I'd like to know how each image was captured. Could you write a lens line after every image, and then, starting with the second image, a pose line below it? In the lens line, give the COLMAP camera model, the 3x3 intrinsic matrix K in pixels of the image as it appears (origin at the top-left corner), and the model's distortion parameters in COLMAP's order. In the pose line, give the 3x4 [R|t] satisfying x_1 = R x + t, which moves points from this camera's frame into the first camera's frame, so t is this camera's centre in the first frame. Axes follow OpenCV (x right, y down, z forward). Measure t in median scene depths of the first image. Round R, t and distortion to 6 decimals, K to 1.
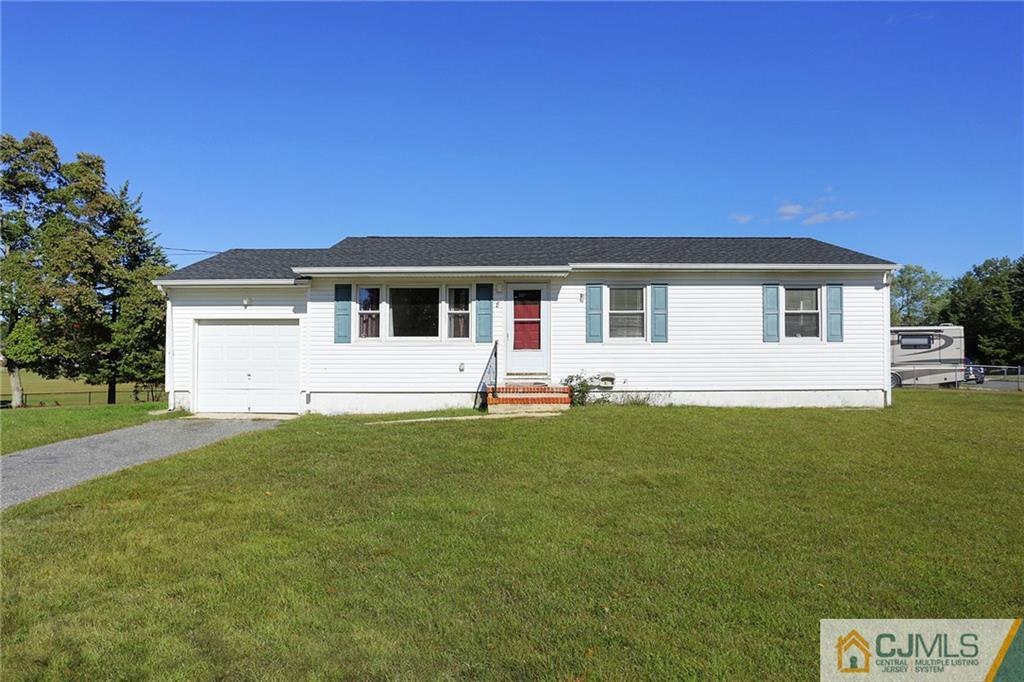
lens RADIAL K [[674.4, 0, 512.0], [0, 674.4, 341.0], [0, 0, 1]] dist [-0.026389, 0.003287]
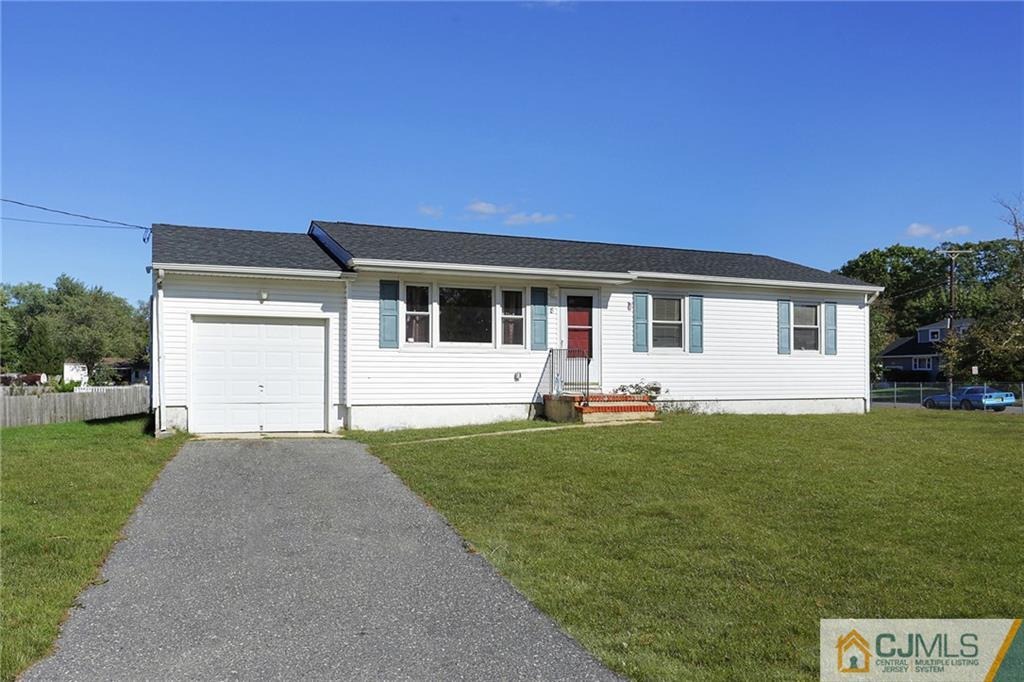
lens RADIAL K [[799.6, 0, 512.0], [0, 799.6, 341.0], [0, 0, 1]] dist [0.007873, 0.002429]
pose [[0.921646, 0.020292, 0.387502, -0.507006], [-0.017794, 0.999791, -0.010035, 0.001328], [-0.387624, 0.002353, 0.921814, -0.011340]]
